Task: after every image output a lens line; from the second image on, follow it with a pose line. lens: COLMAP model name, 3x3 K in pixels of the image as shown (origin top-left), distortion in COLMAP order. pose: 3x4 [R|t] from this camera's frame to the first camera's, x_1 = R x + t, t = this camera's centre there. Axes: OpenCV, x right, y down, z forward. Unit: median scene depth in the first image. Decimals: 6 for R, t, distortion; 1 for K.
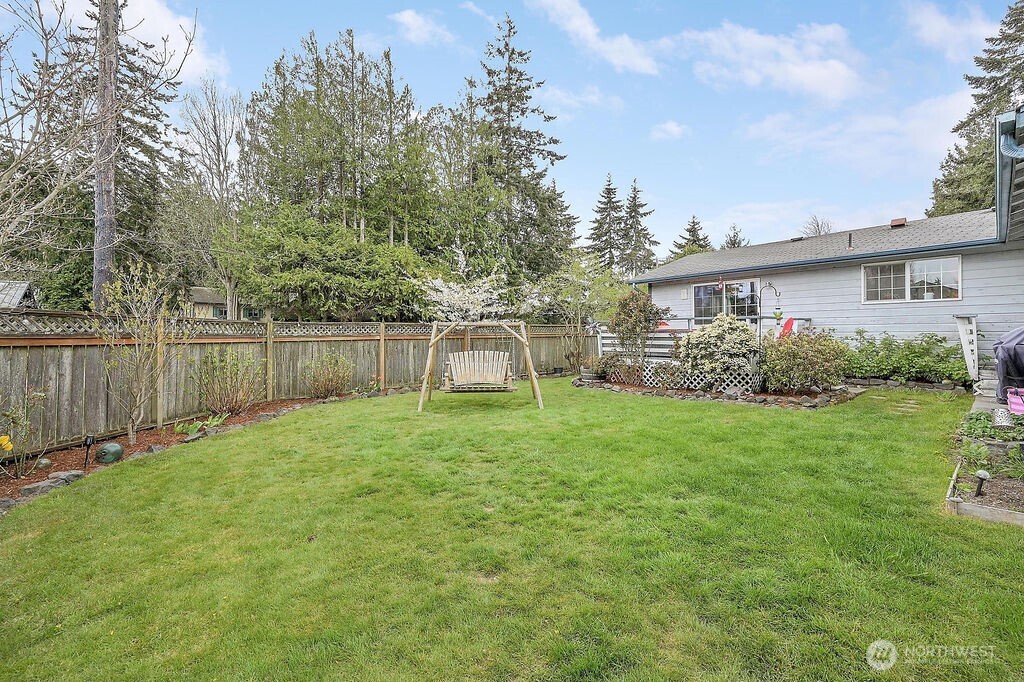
lens RADIAL K [[410.7, 0, 515.3], [0, 410.7, 334.3], [0, 0, 1]] dist [0.001600, 0.000175]
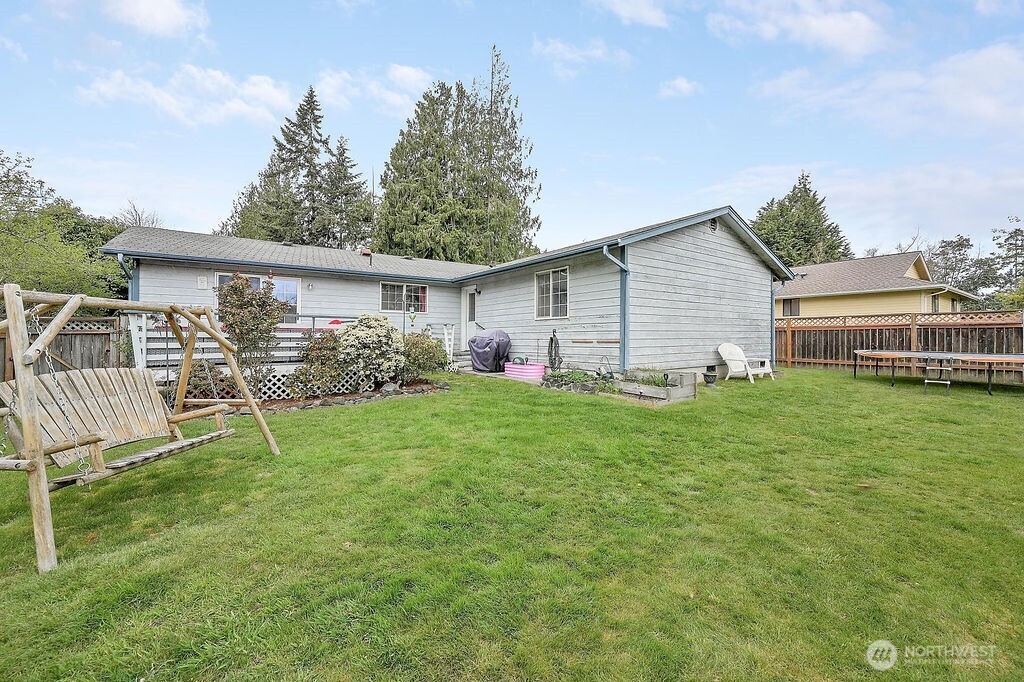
lens RADIAL K [[410.7, 0, 510.8], [0, 410.7, 342.1], [0, 0, 1]] dist [0.001600, 0.000175]
pose [[0.072593, -0.007950, 0.997330, -0.090808], [0.001862, 0.999968, 0.007835, 0.002445], [-0.997360, 0.001288, 0.072606, 0.110652]]
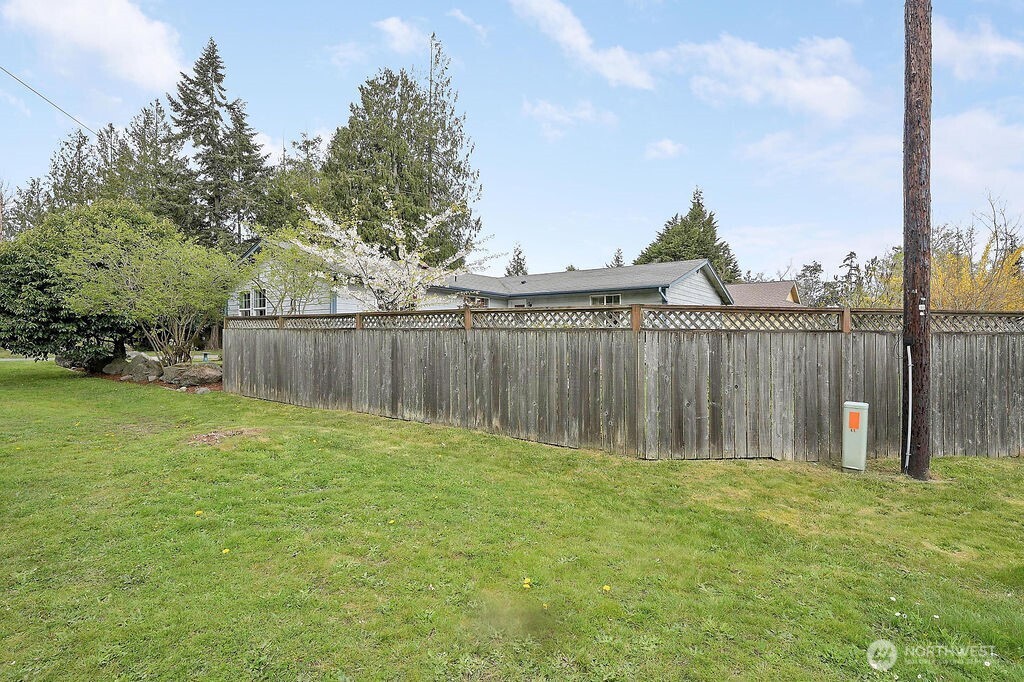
lens RADIAL K [[500.2, 0, 513.9], [0, 500.2, 341.4], [0, 0, 1]] dist [-0.002802, -0.000640]
pose [[-0.217908, 0.002785, 0.975965, -0.236827], [-0.013411, 0.999893, -0.005847, 0.005133], [-0.975877, -0.014363, -0.217847, 0.260239]]
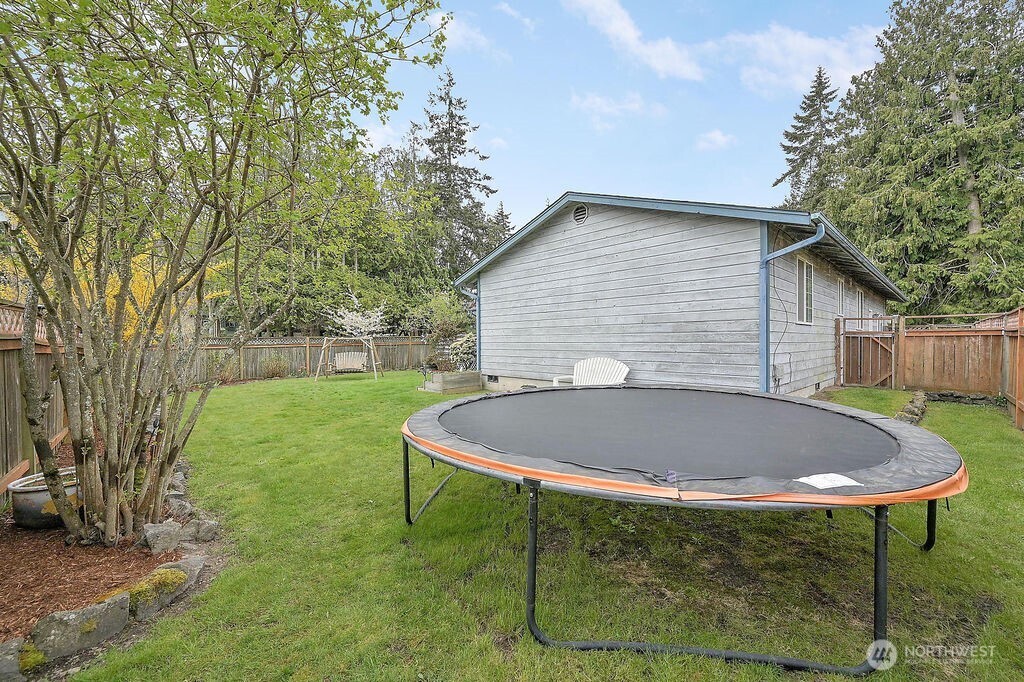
lens RADIAL K [[410.7, 0, 511.9], [0, 410.7, 349.2], [0, 0, 1]] dist [0.001600, 0.000175]
pose [[0.999400, -0.003930, 0.034398, 0.121454], [0.003125, 0.999721, 0.023411, -0.003375], [-0.034480, -0.023289, 0.999134, -0.194575]]
